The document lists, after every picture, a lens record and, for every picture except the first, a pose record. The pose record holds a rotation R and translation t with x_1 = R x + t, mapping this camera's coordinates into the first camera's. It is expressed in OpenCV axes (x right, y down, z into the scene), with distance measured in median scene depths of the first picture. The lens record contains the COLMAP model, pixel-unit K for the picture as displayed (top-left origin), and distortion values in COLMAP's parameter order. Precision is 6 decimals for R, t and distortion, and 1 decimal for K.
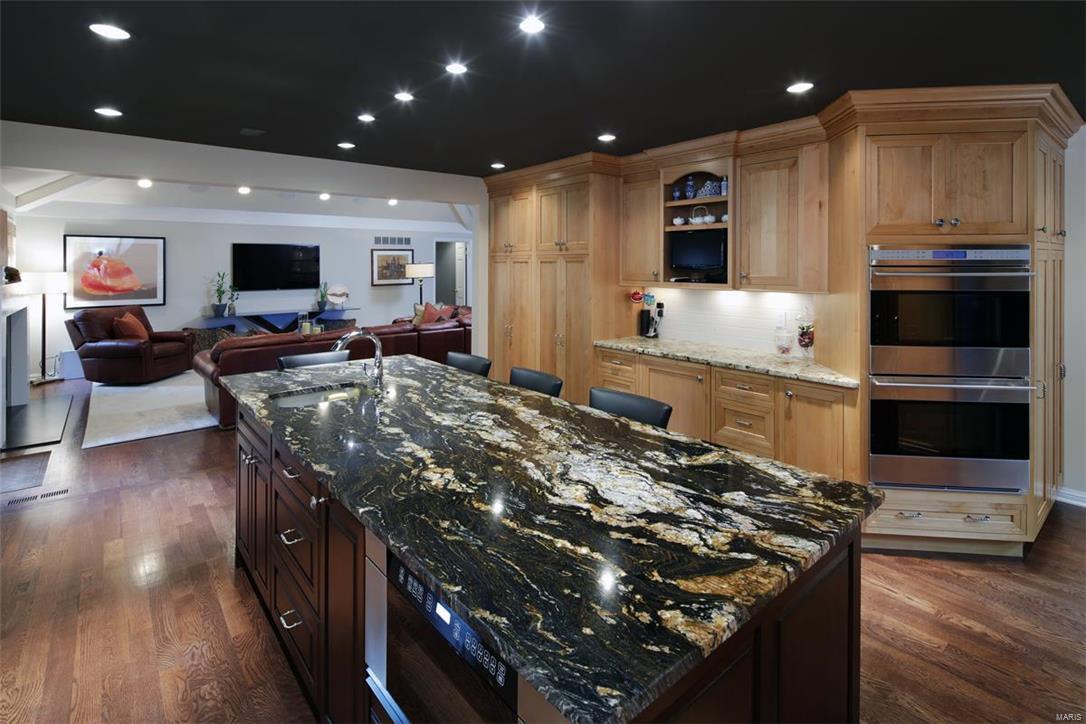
lens RADIAL K [[520.1, 0, 541.9], [0, 520.1, 354.3], [0, 0, 1]] dist [-0.000198, 0.000111]
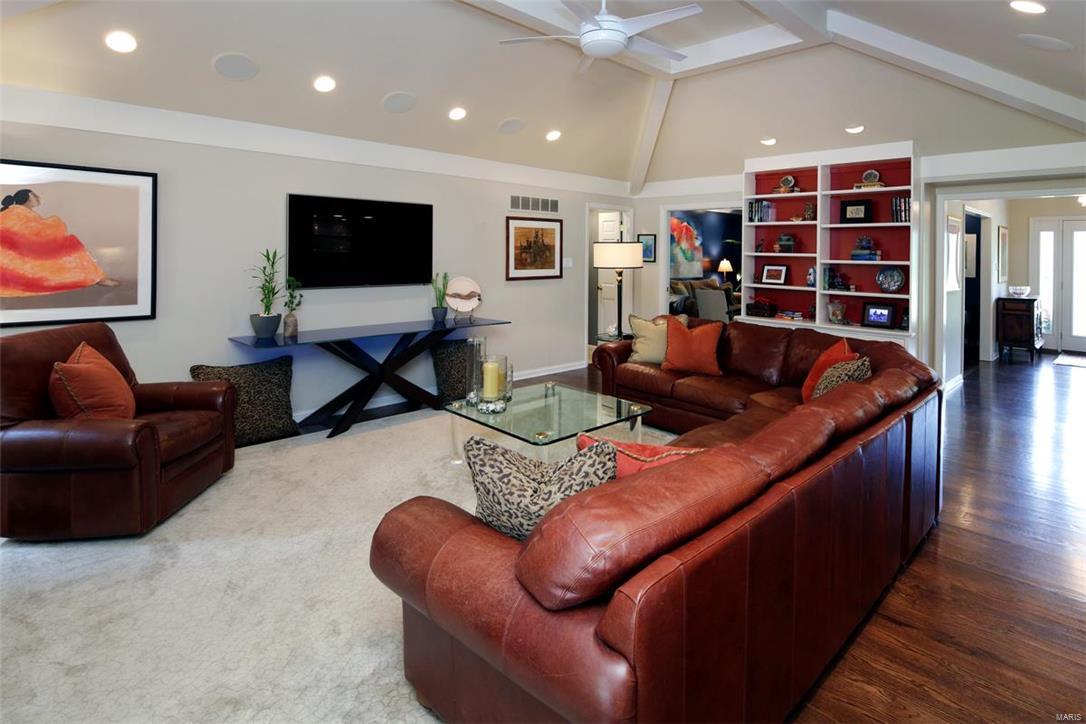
lens RADIAL K [[558.5, 0, 570.5], [0, 558.5, 361.3], [0, 0, 1]] dist [-0.001066, -0.000192]
pose [[0.994950, -0.000188, 0.100368, -0.388671], [-0.002225, 0.999711, 0.023925, -0.066747], [-0.100344, -0.024028, 0.994663, 0.444083]]
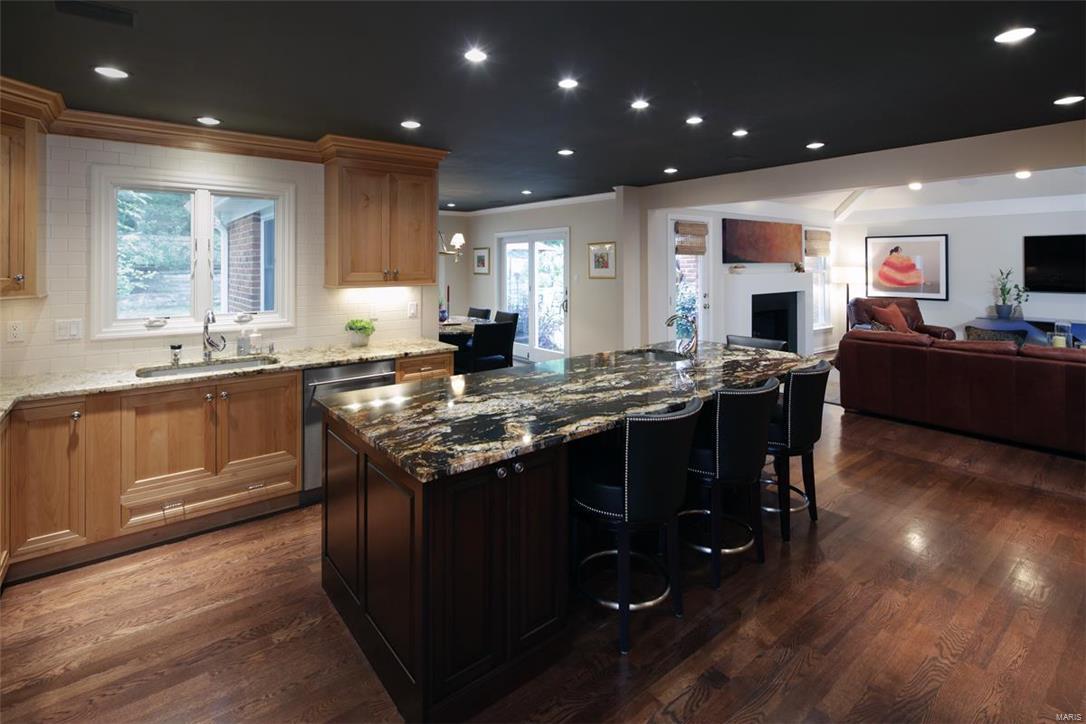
lens RADIAL K [[520.1, 0, 541.9], [0, 520.1, 354.3], [0, 0, 1]] dist [-0.000198, 0.000111]
pose [[-0.014868, 0.174570, -0.984533, 0.296385], [-0.166110, 0.970528, 0.174595, -0.038323], [0.985995, 0.166136, 0.014568, 0.218331]]
